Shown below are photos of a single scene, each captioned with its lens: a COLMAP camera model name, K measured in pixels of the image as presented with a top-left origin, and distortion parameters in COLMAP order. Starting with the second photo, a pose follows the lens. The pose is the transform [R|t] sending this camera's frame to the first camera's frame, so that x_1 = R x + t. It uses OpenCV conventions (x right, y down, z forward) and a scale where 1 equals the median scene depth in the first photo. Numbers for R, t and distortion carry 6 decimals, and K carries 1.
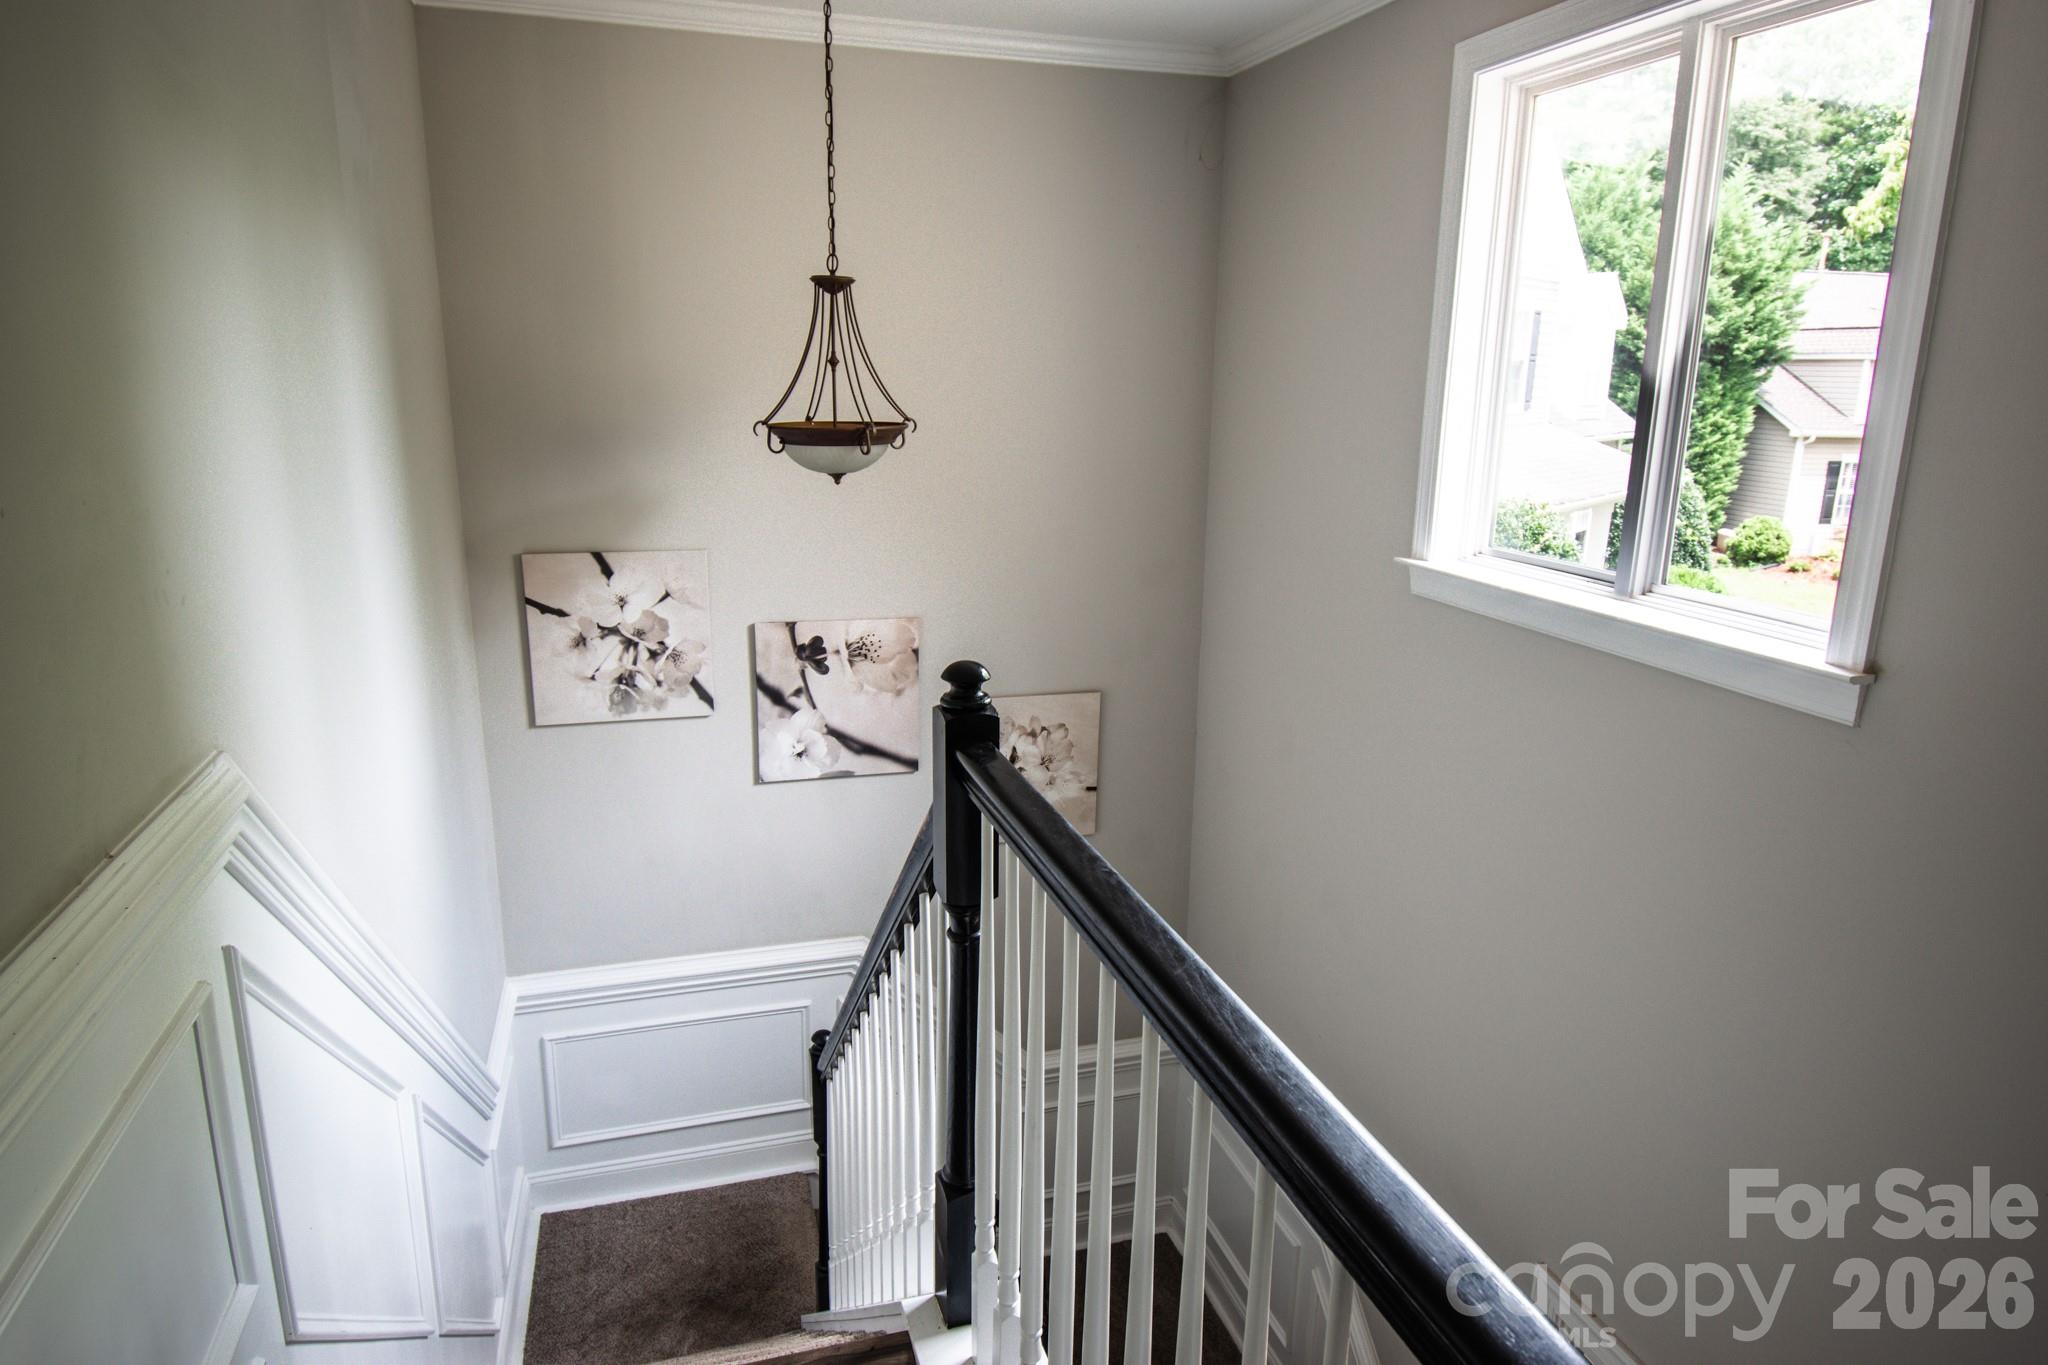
lens RADIAL K [[1243.2, 0, 1020.6], [0, 1243.2, 679.8], [0, 0, 1]] dist [0.001864, -0.015295]
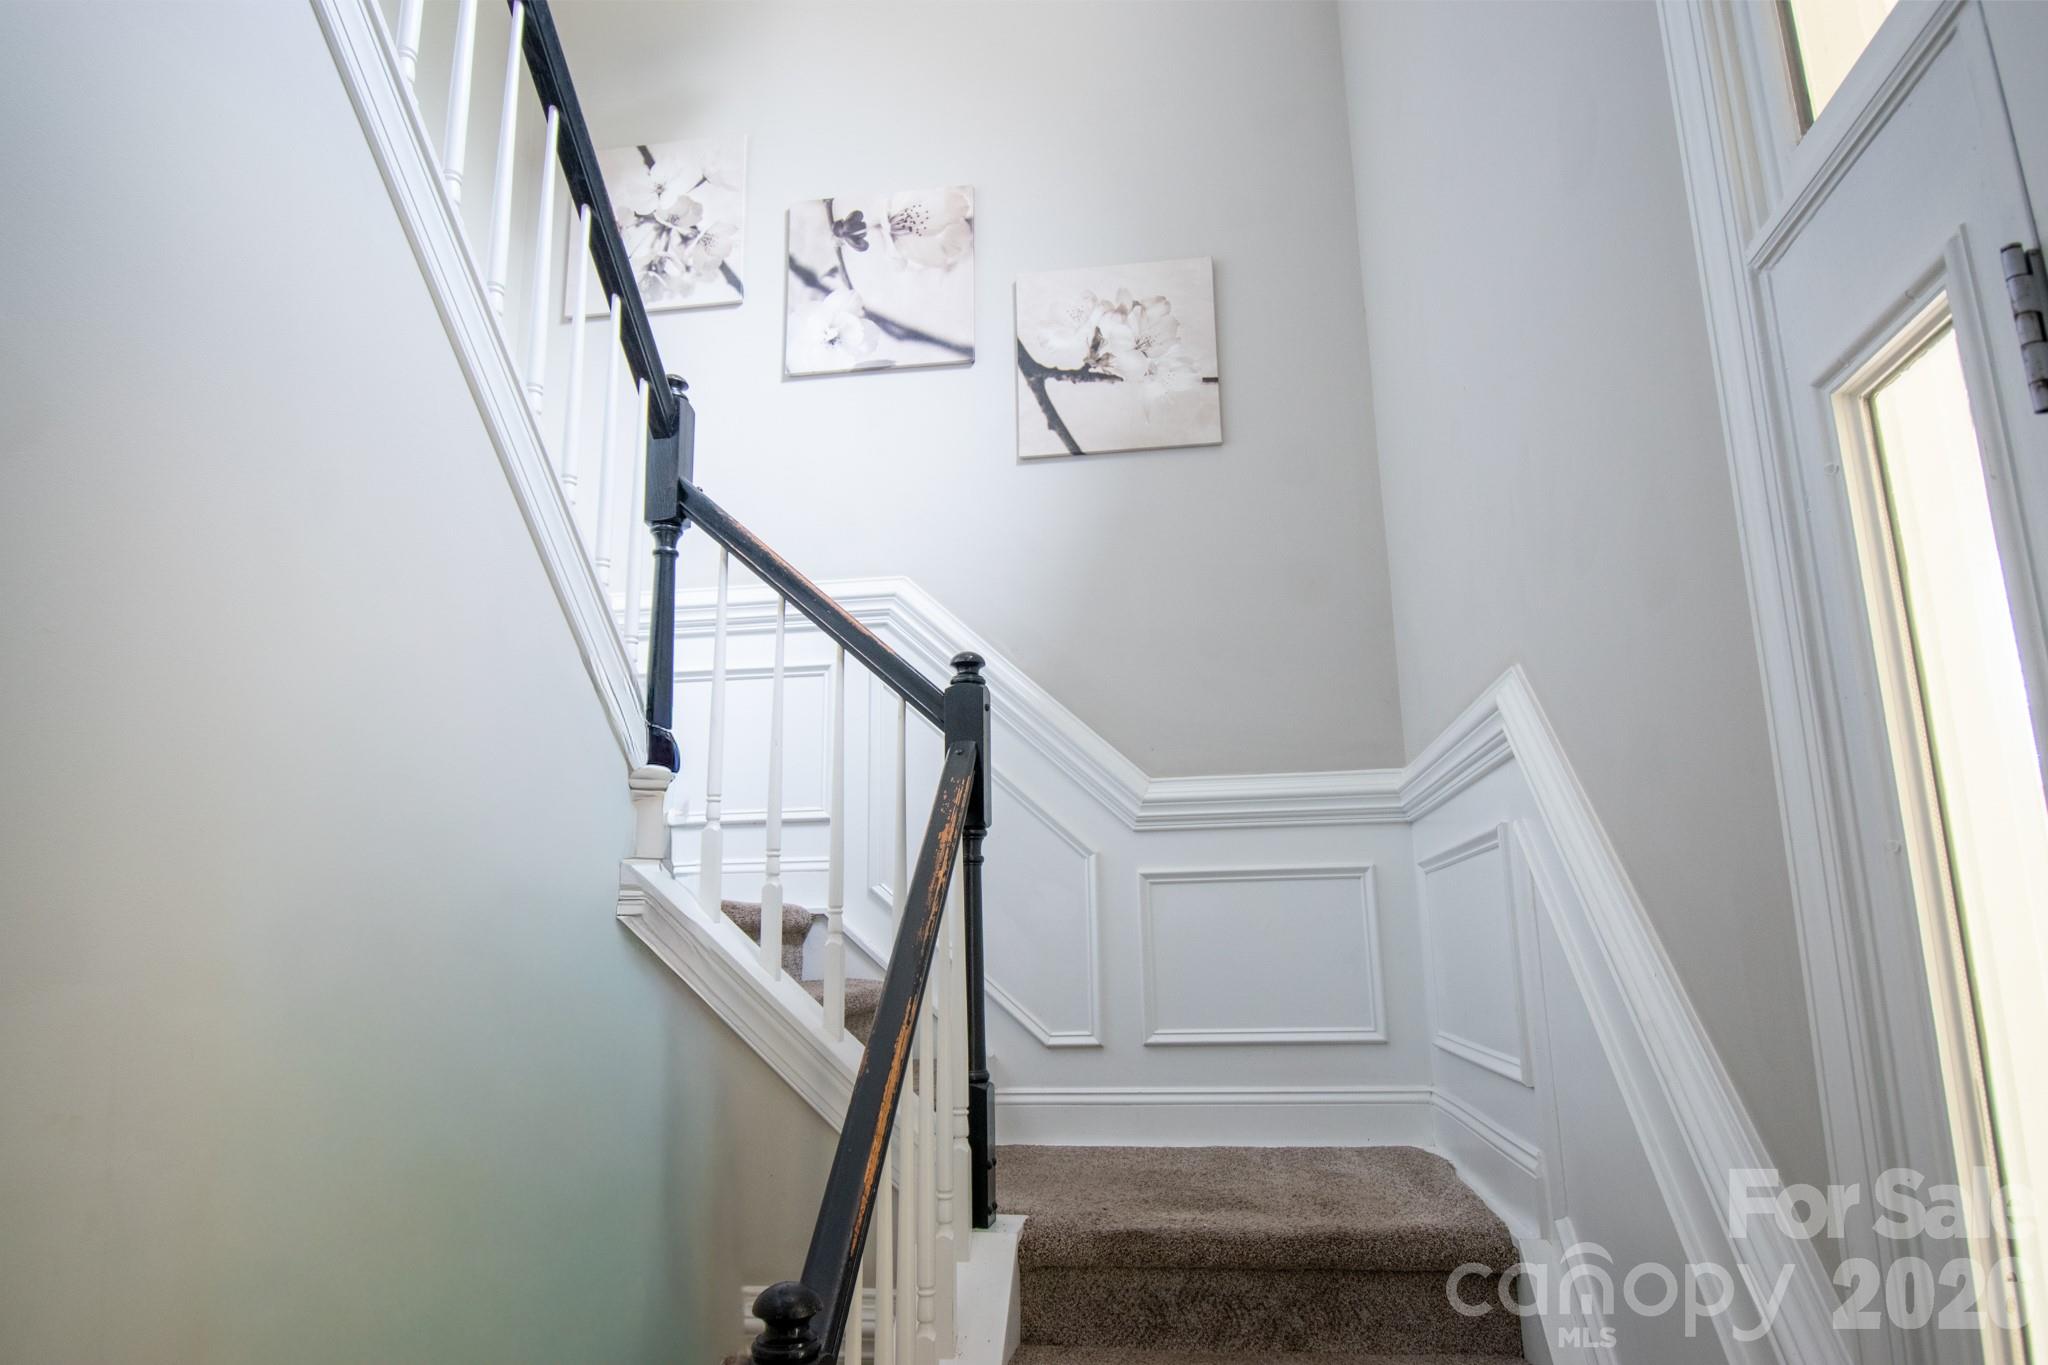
lens RADIAL K [[1243.2, 0, 1026.8], [0, 1243.2, 682.3], [0, 0, 1]] dist [0.001864, -0.015295]
pose [[0.900545, -0.124225, -0.416637, 0.268408], [-0.072439, 0.902041, -0.425528, 0.628271], [0.428686, 0.413388, 0.803330, 0.482251]]
